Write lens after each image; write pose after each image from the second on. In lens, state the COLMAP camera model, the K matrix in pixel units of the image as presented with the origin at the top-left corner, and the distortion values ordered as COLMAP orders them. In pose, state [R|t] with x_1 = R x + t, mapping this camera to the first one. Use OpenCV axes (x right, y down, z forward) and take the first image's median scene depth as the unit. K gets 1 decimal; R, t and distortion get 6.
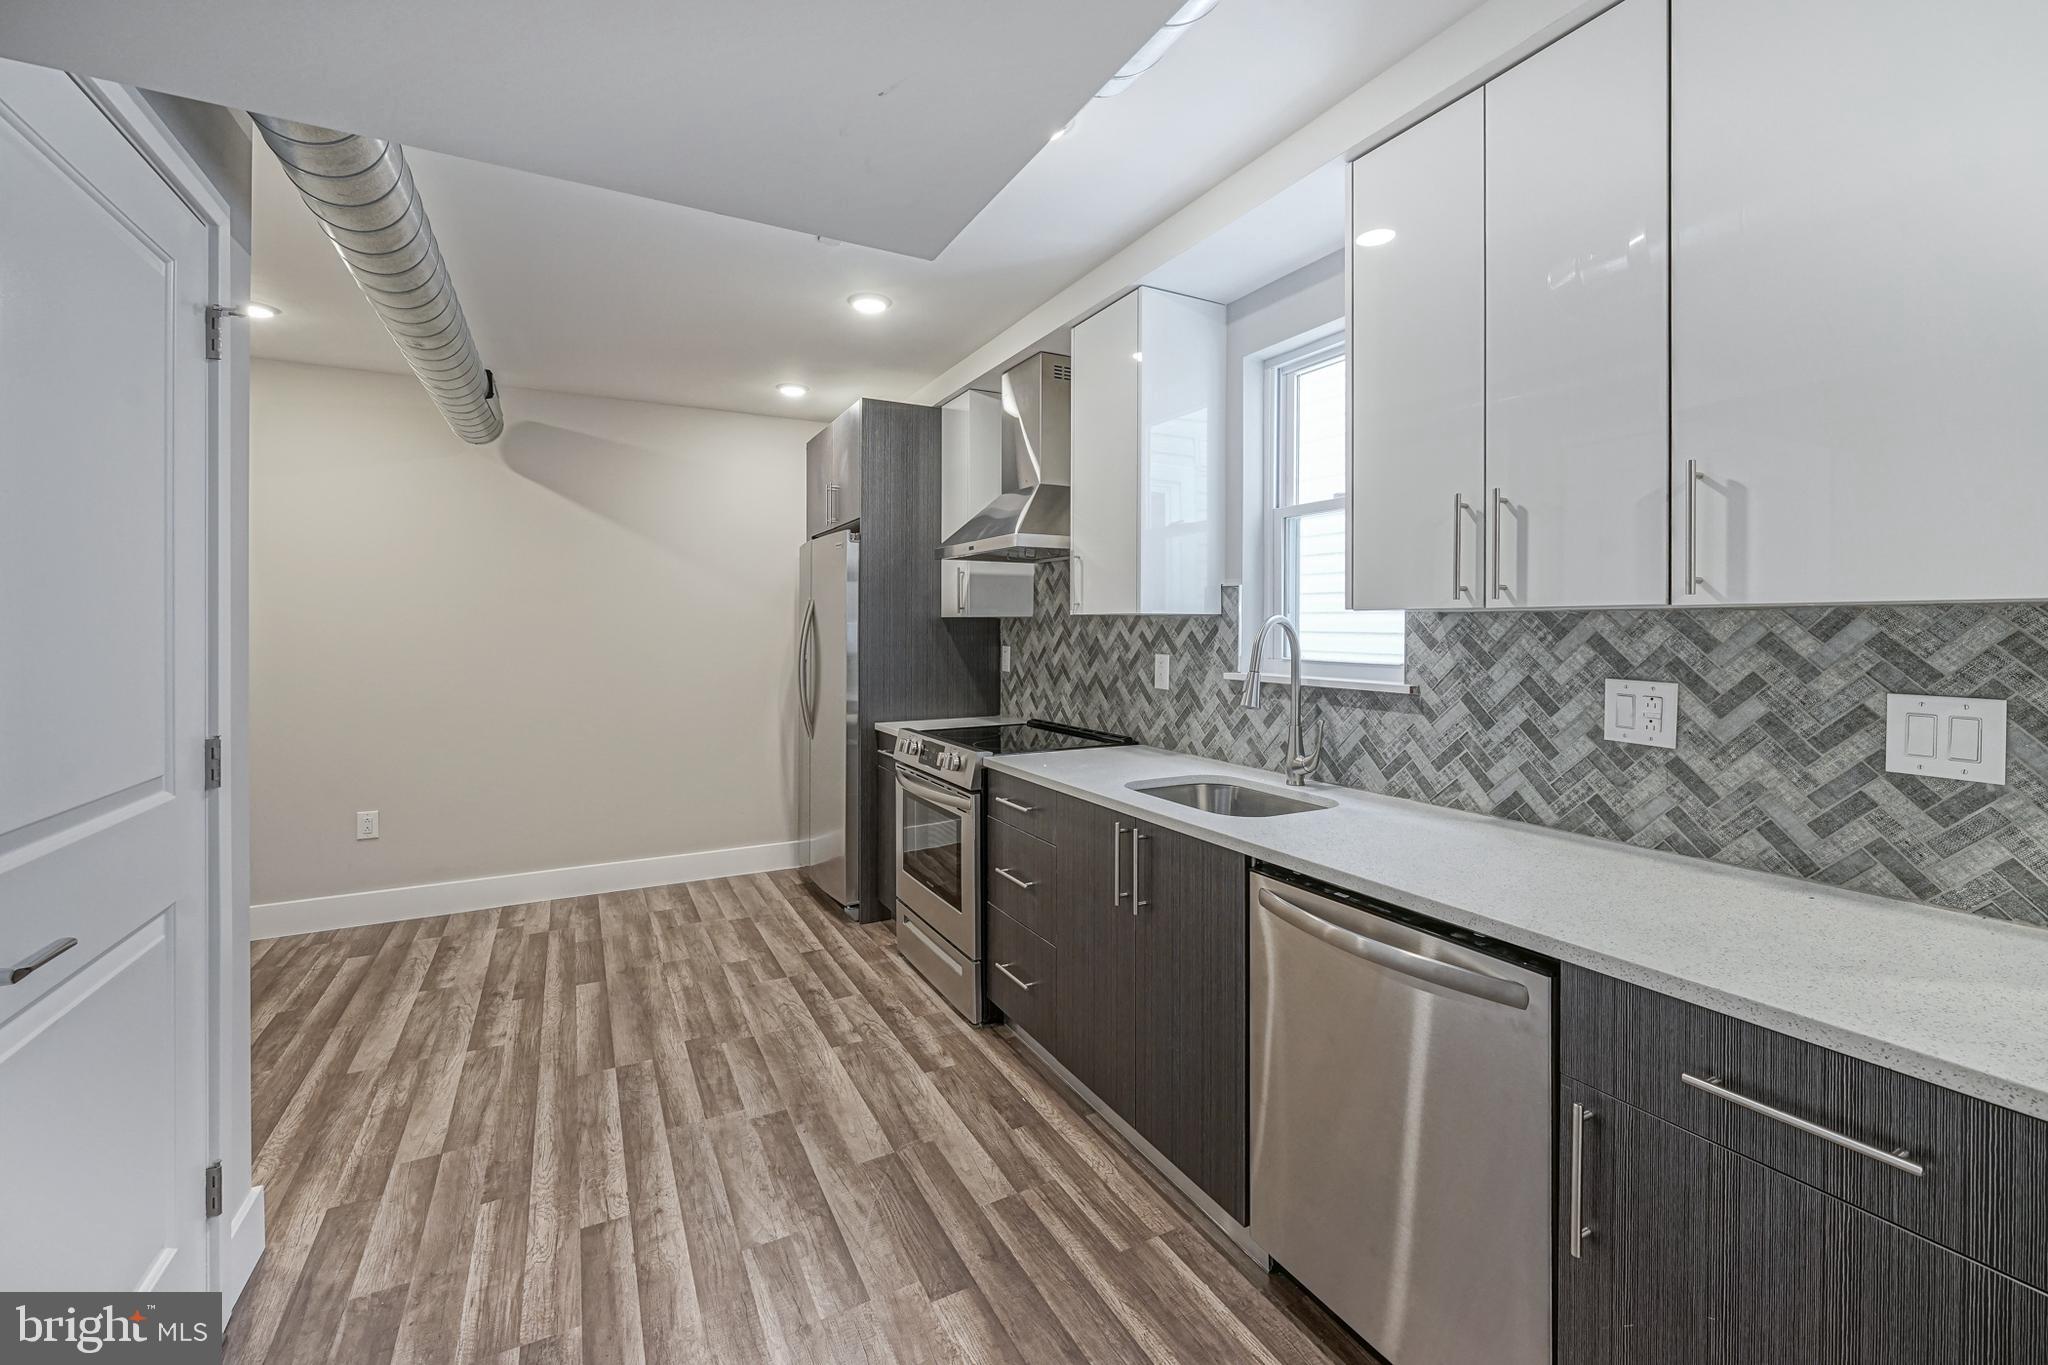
lens RADIAL K [[838.9, 0, 1034.3], [0, 838.9, 627.6], [0, 0, 1]] dist [-0.002610, 0.000819]
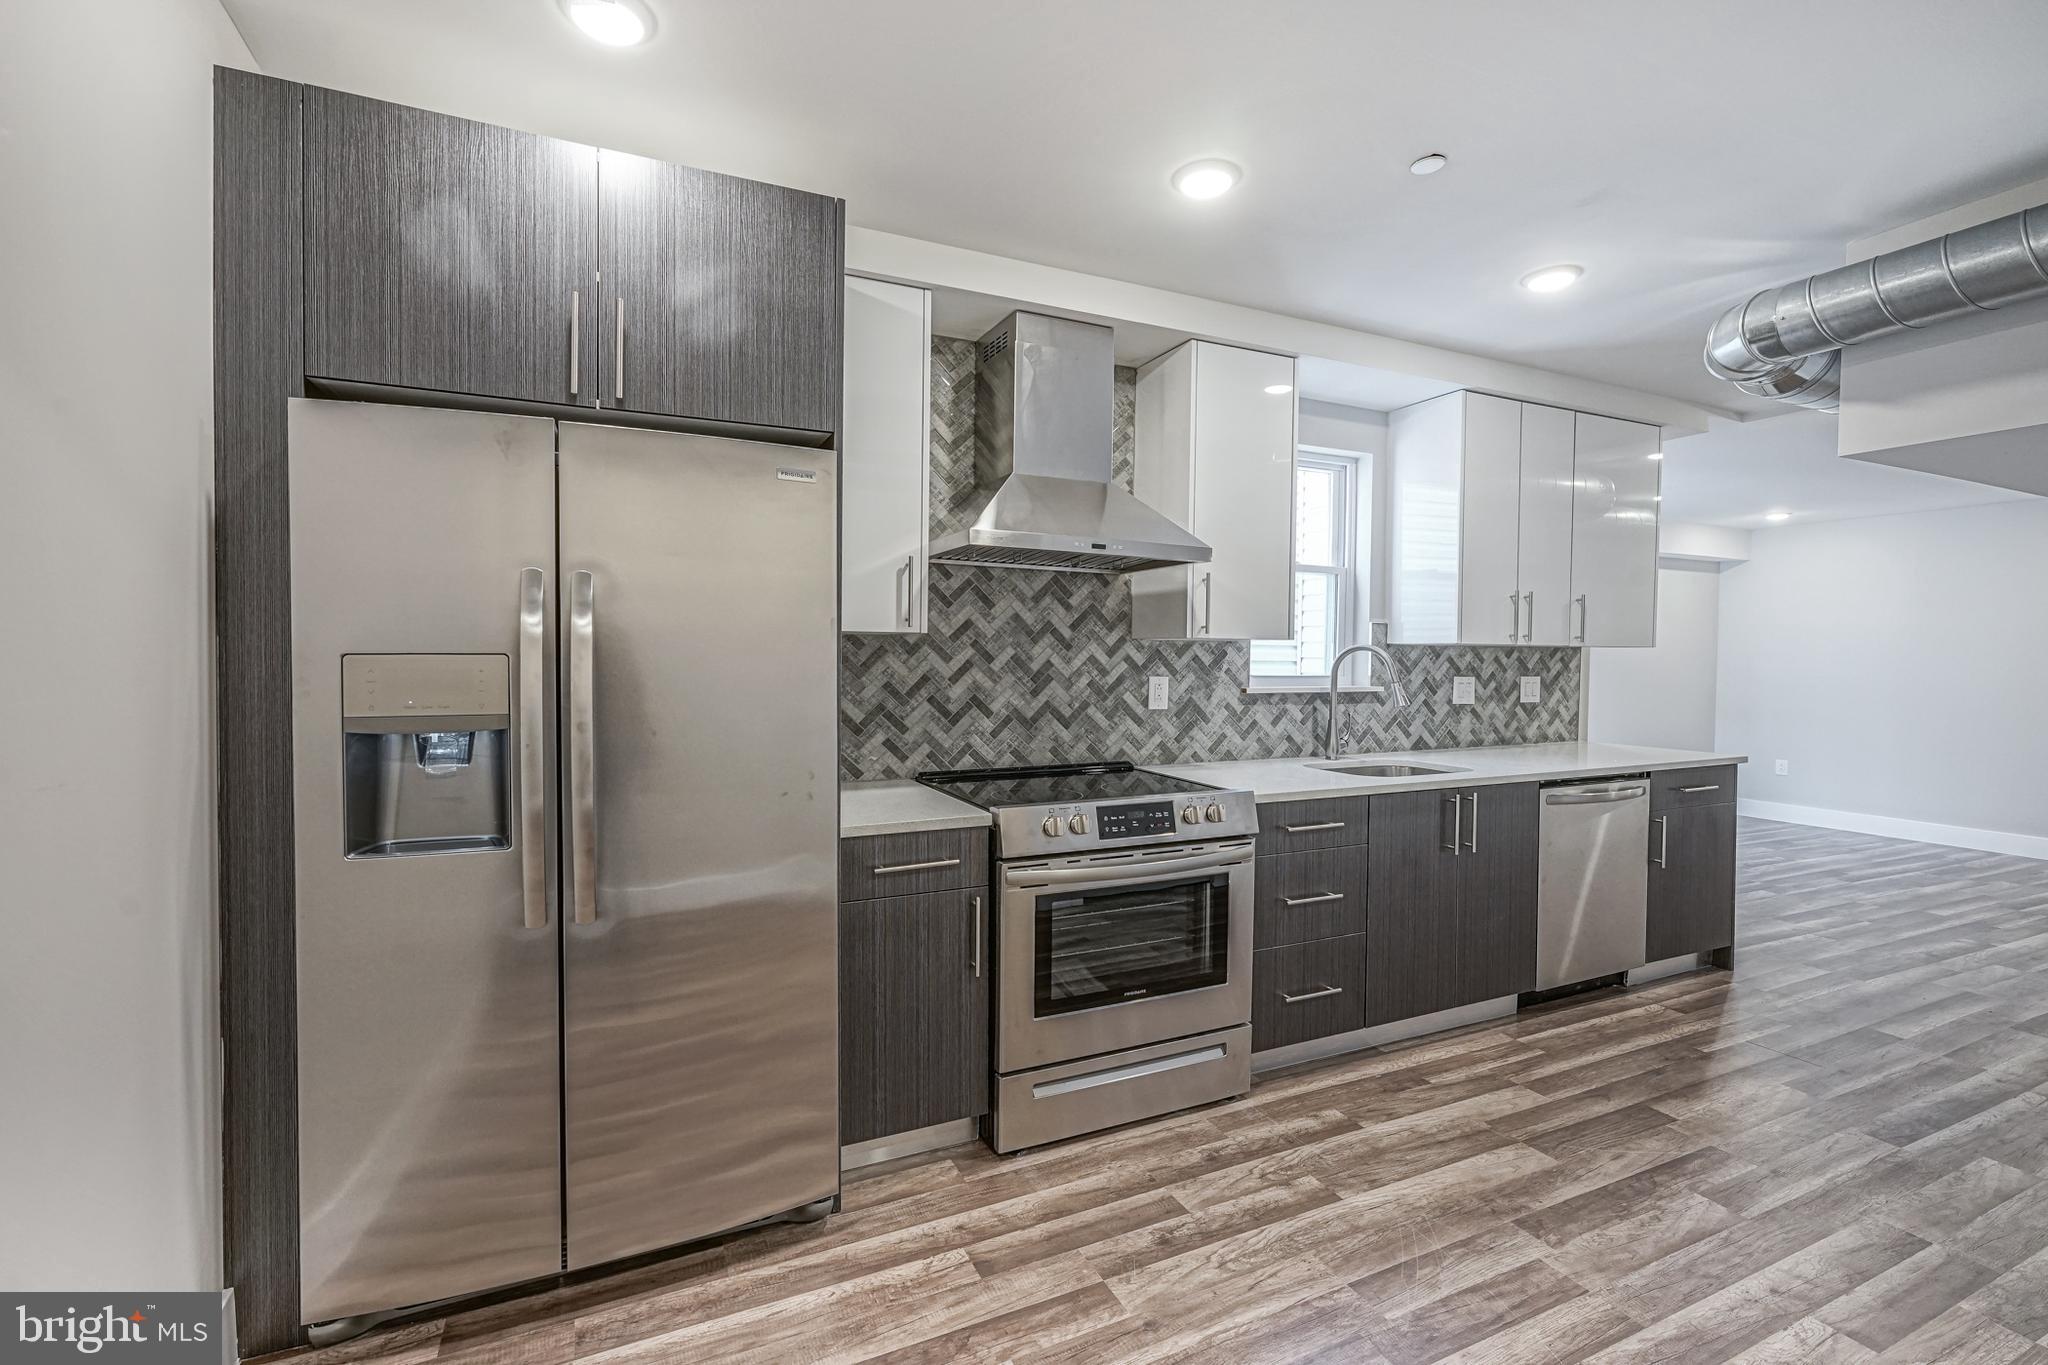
lens RADIAL K [[838.9, 0, 919.6], [0, 838.9, 675.7], [0, 0, 1]] dist [-0.002610, 0.000819]
pose [[0.130842, -0.017980, 0.991240, -1.270432], [-0.002901, 0.999824, 0.018519, 0.016545], [-0.991399, -0.005299, 0.130767, 1.574683]]
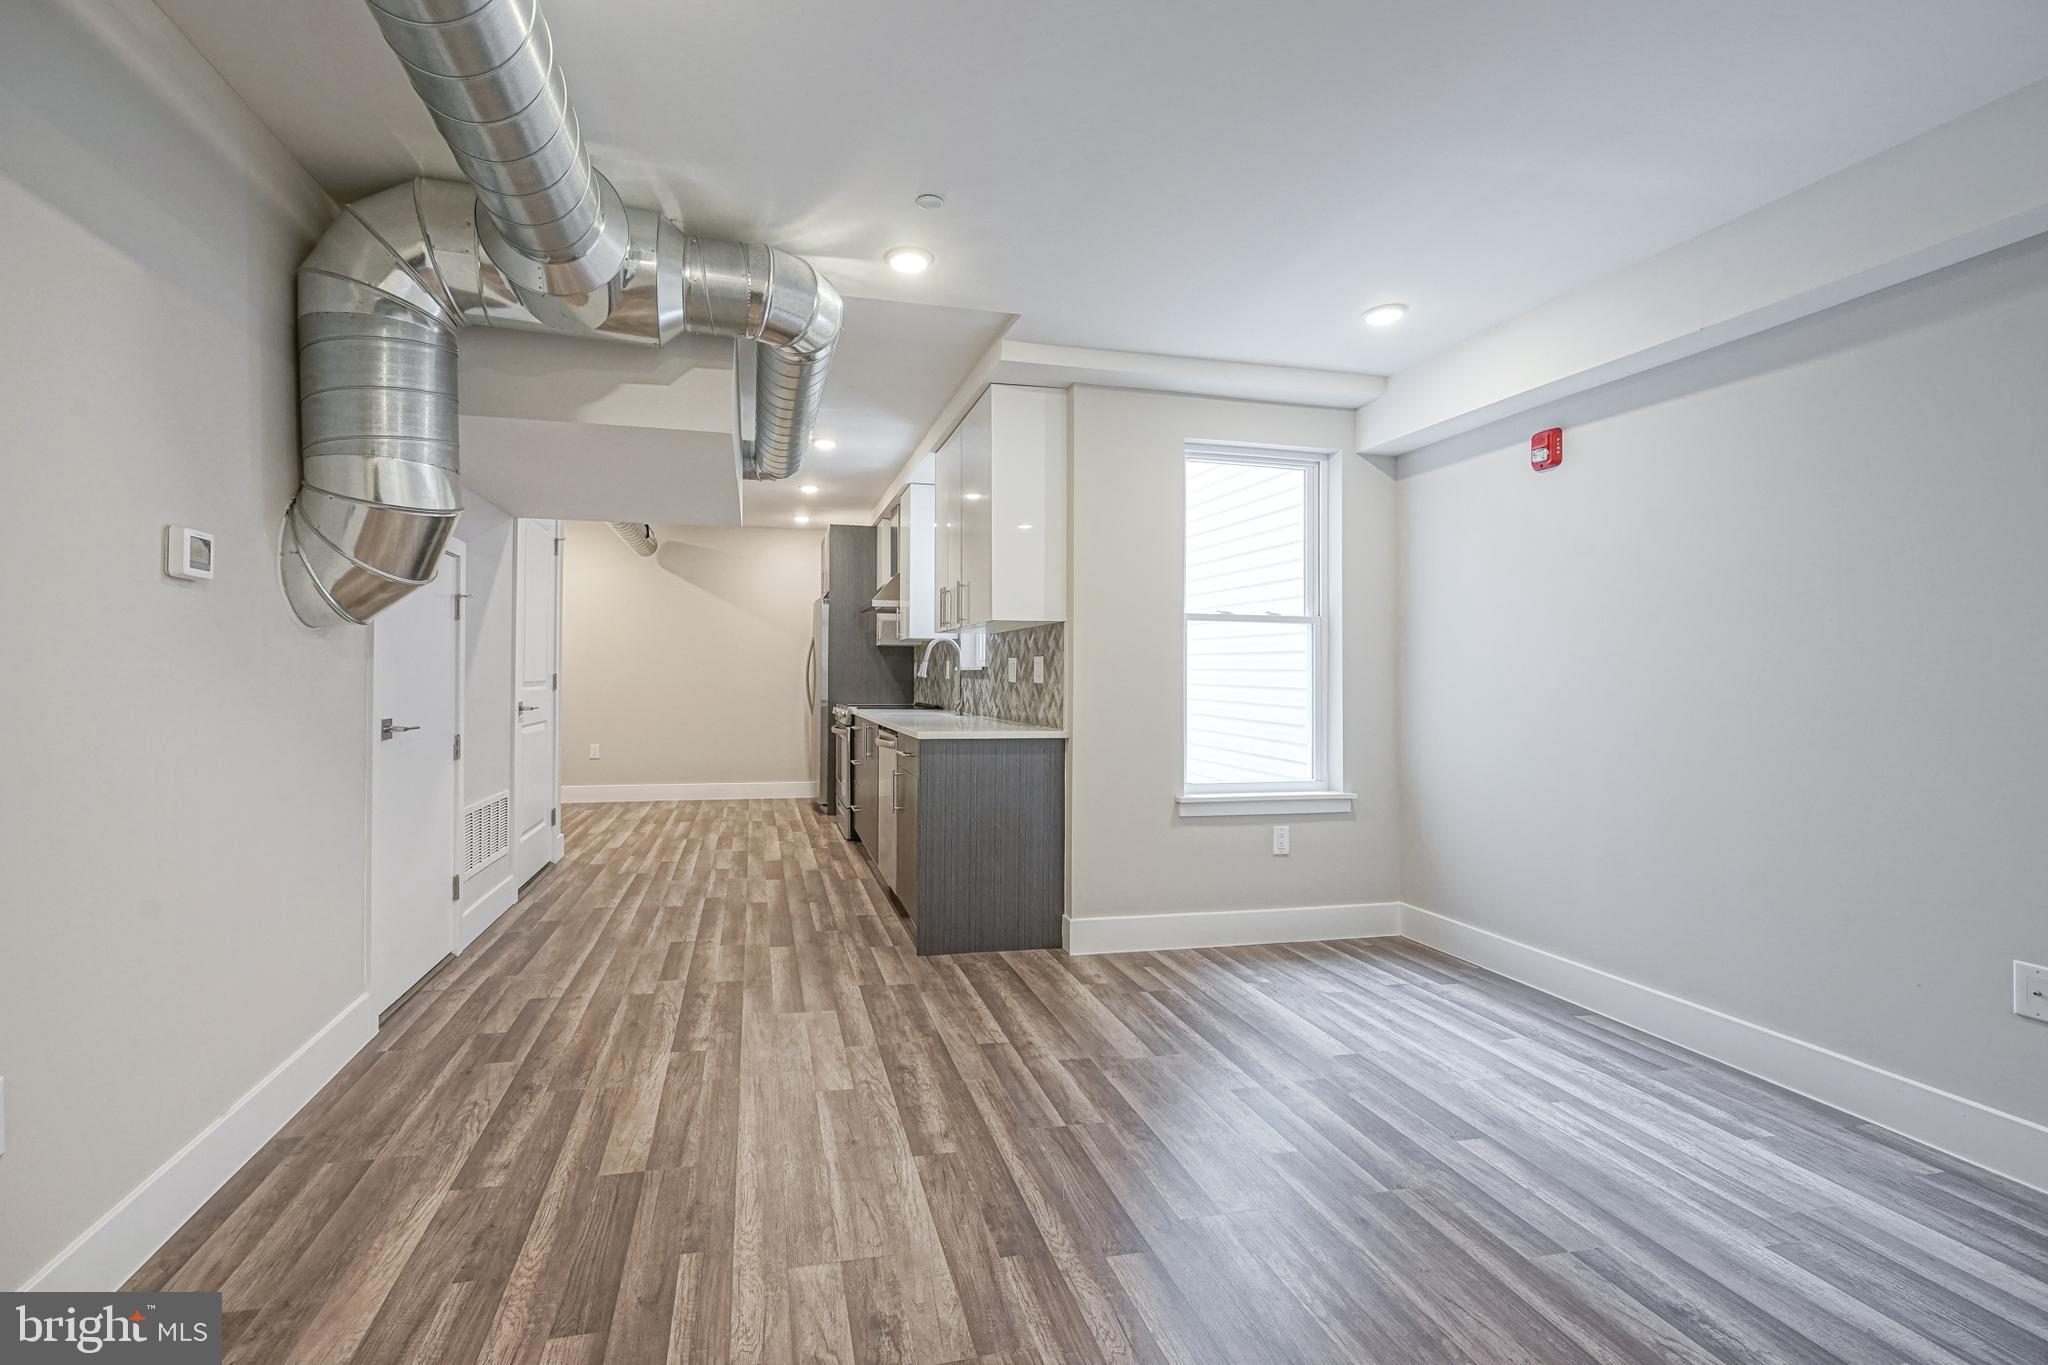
lens RADIAL K [[838.9, 0, 923.9], [0, 838.9, 672.5], [0, 0, 1]] dist [-0.002610, 0.000819]
pose [[0.956306, 0.015881, -0.291935, 0.875726], [-0.017064, 0.999853, -0.001505, 0.085241], [0.291868, 0.006421, 0.956437, -1.120046]]
